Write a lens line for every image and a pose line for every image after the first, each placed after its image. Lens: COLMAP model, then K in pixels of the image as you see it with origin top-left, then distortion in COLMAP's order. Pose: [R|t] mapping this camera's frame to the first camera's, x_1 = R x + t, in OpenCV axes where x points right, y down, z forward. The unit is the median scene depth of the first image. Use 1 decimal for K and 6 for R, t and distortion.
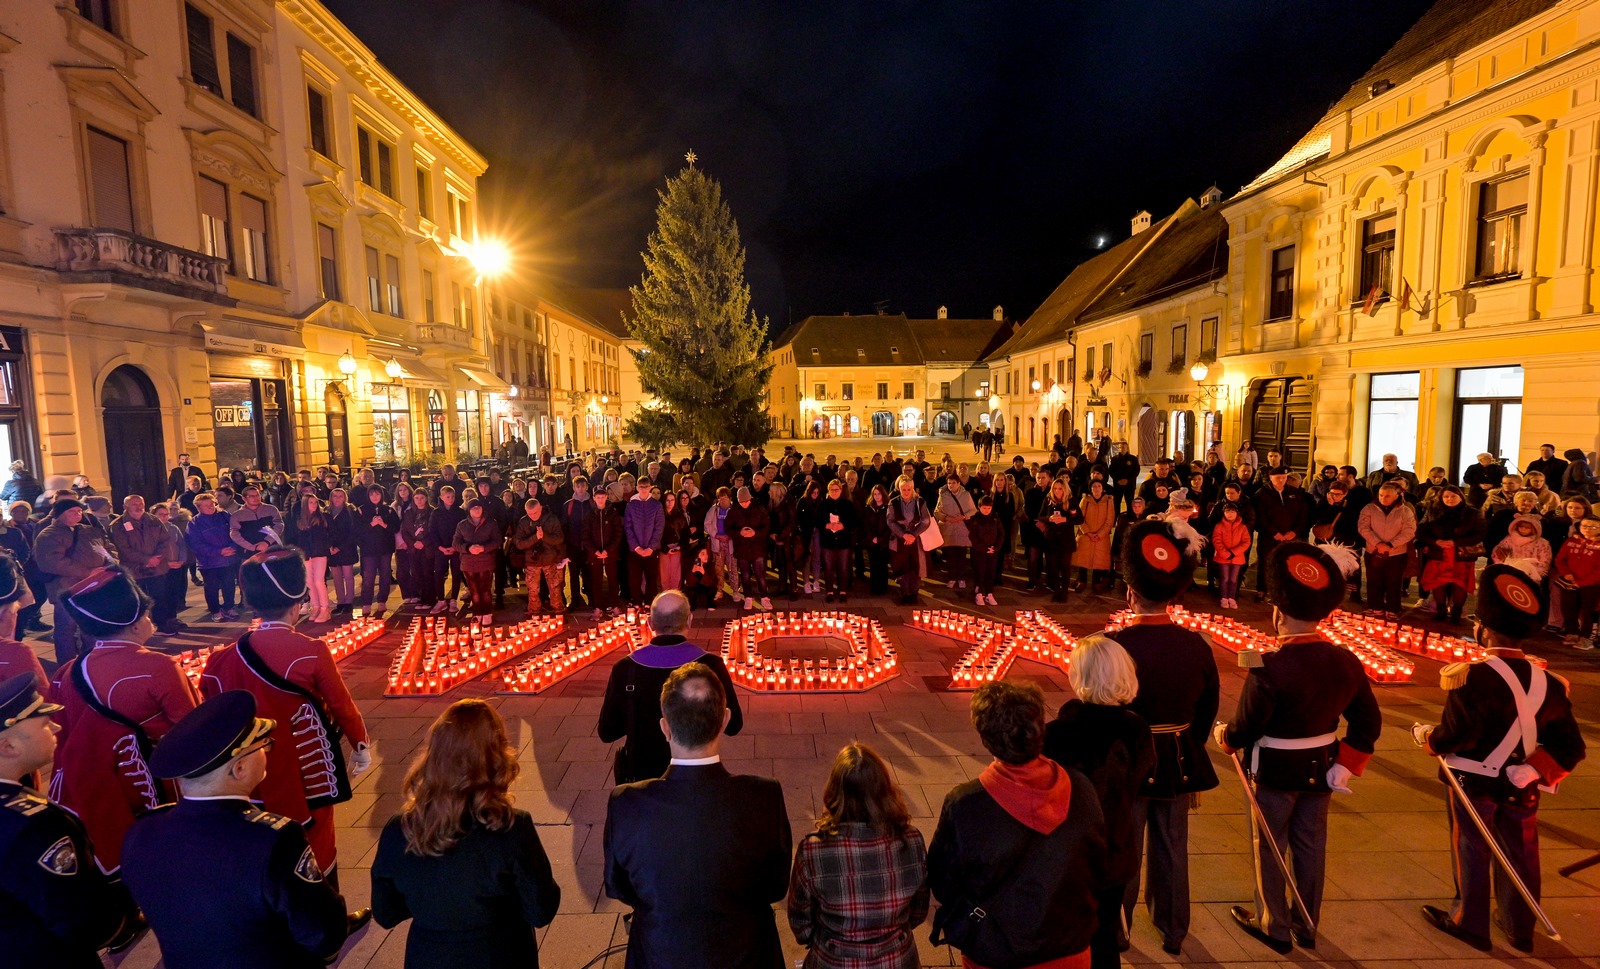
lens RADIAL K [[690.1, 0, 776.2], [0, 690.1, 470.4], [0, 0, 1]] dist [0.006537, -0.001306]
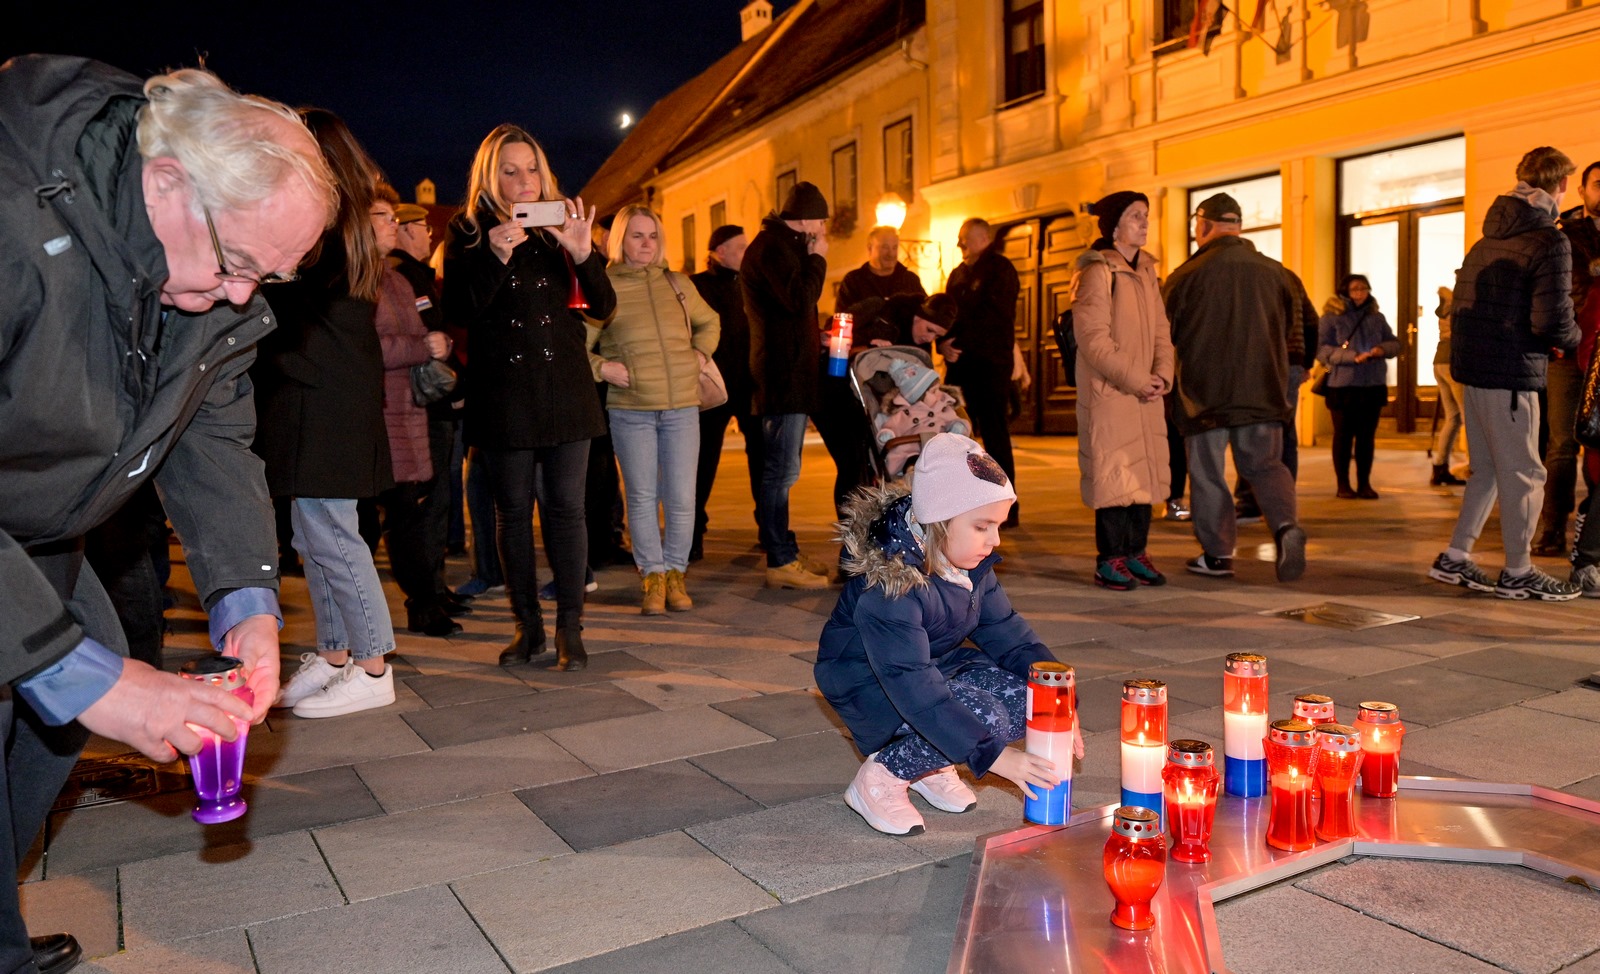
lens RADIAL K [[1191.4, 0, 802.3], [0, 1191.4, 487.7], [0, 0, 1]] dist [-0.013325, -0.000911]
pose [[0.868482, -0.044364, 0.493731, 0.131648], [0.052220, 0.998633, -0.002125, 0.057251], [-0.492962, 0.027628, 0.869612, 0.308960]]
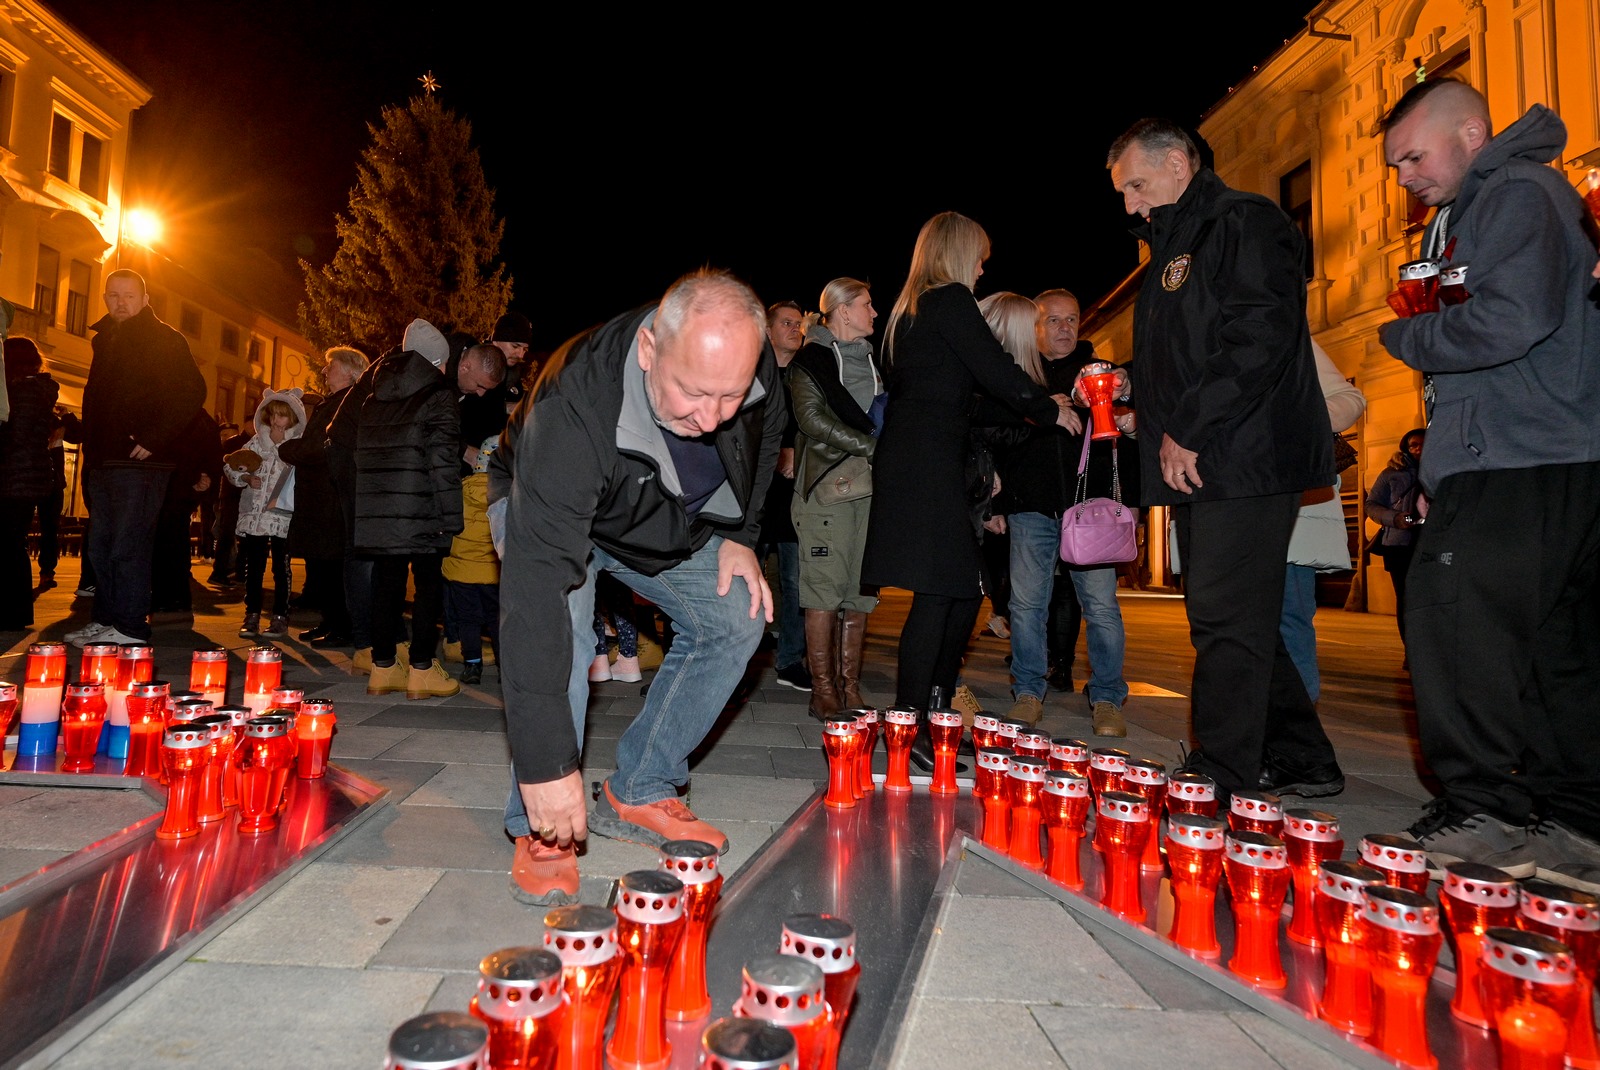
lens RADIAL K [[940.6, 0, 712.2], [0, 940.6, 460.6], [0, 0, 1]] dist [-0.000144, 0.002745]
pose [[0.998460, 0.050151, -0.023721, 0.275374], [-0.053556, 0.982890, -0.176234, 0.068399], [0.014477, 0.177233, 0.984063, 0.269216]]
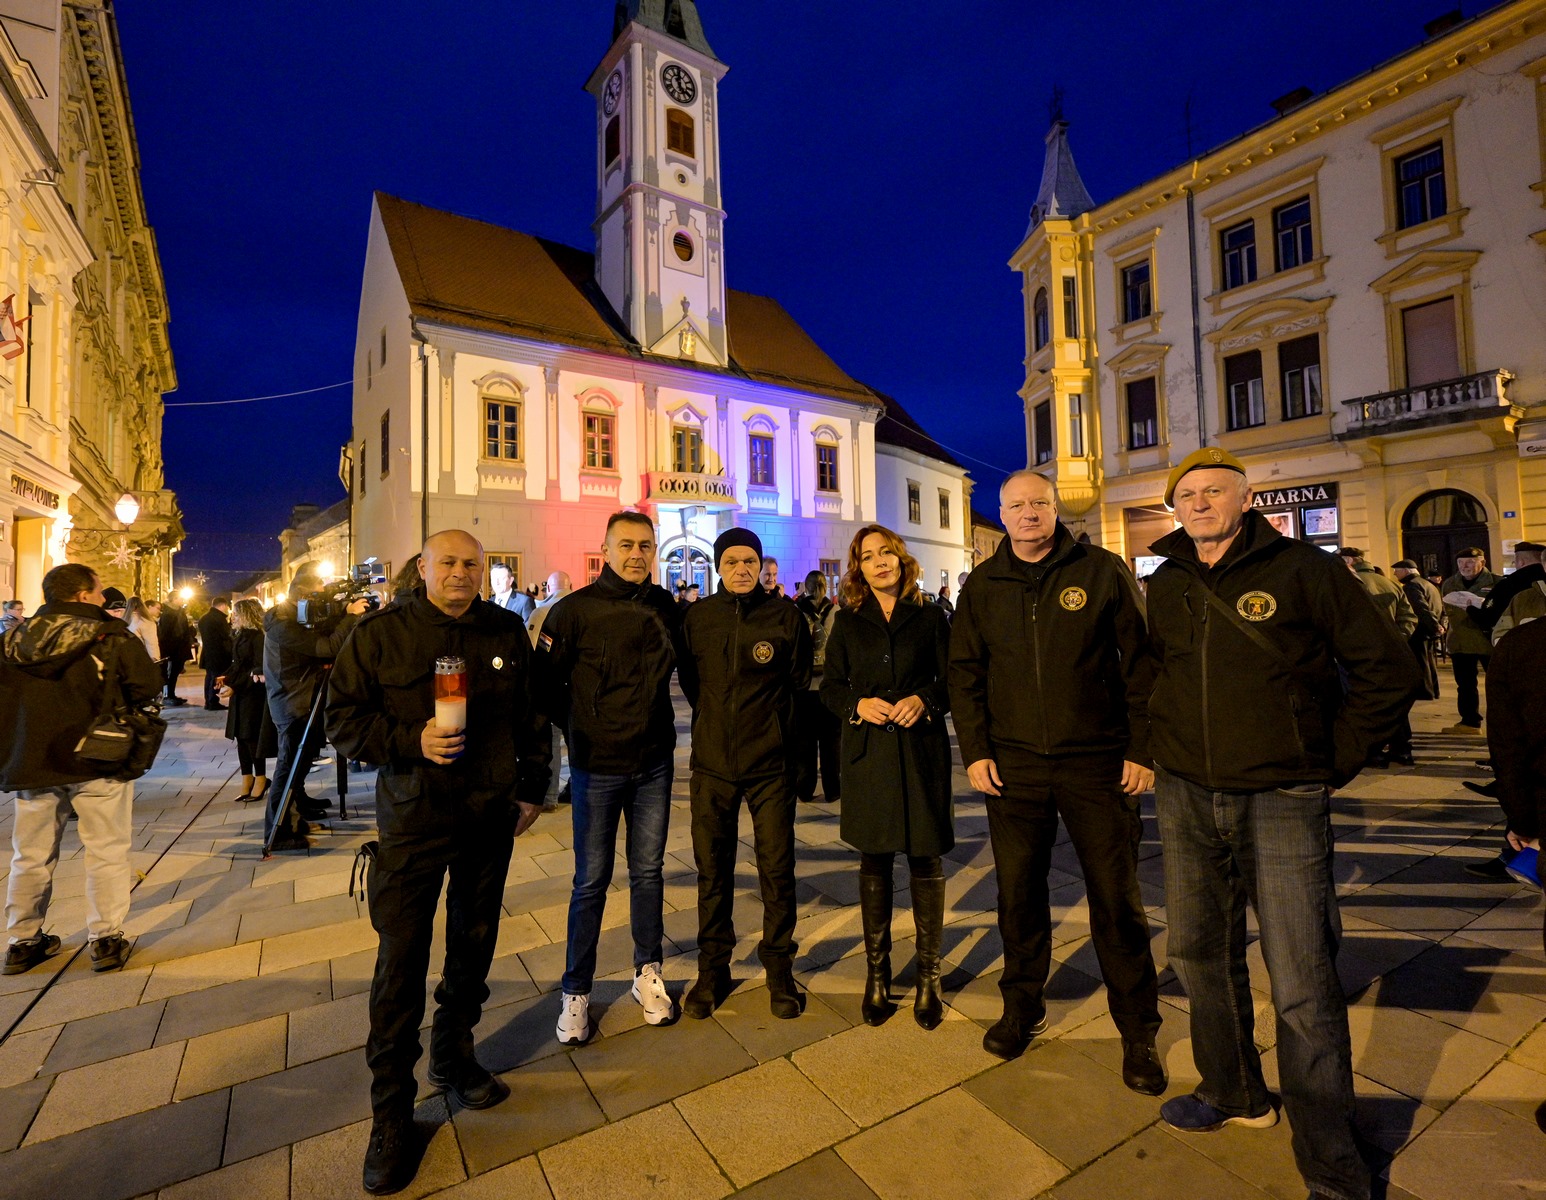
lens RADIAL K [[780.0, 0, 733.0], [0, 780.0, 566.6], [0, 0, 1]] dist [-0.004674, -0.000868]
pose [[-0.881129, 0.013317, -0.472689, 0.511498], [-0.004453, 0.999325, 0.036456, -0.044745], [0.472856, 0.034227, -0.880475, 1.096885]]
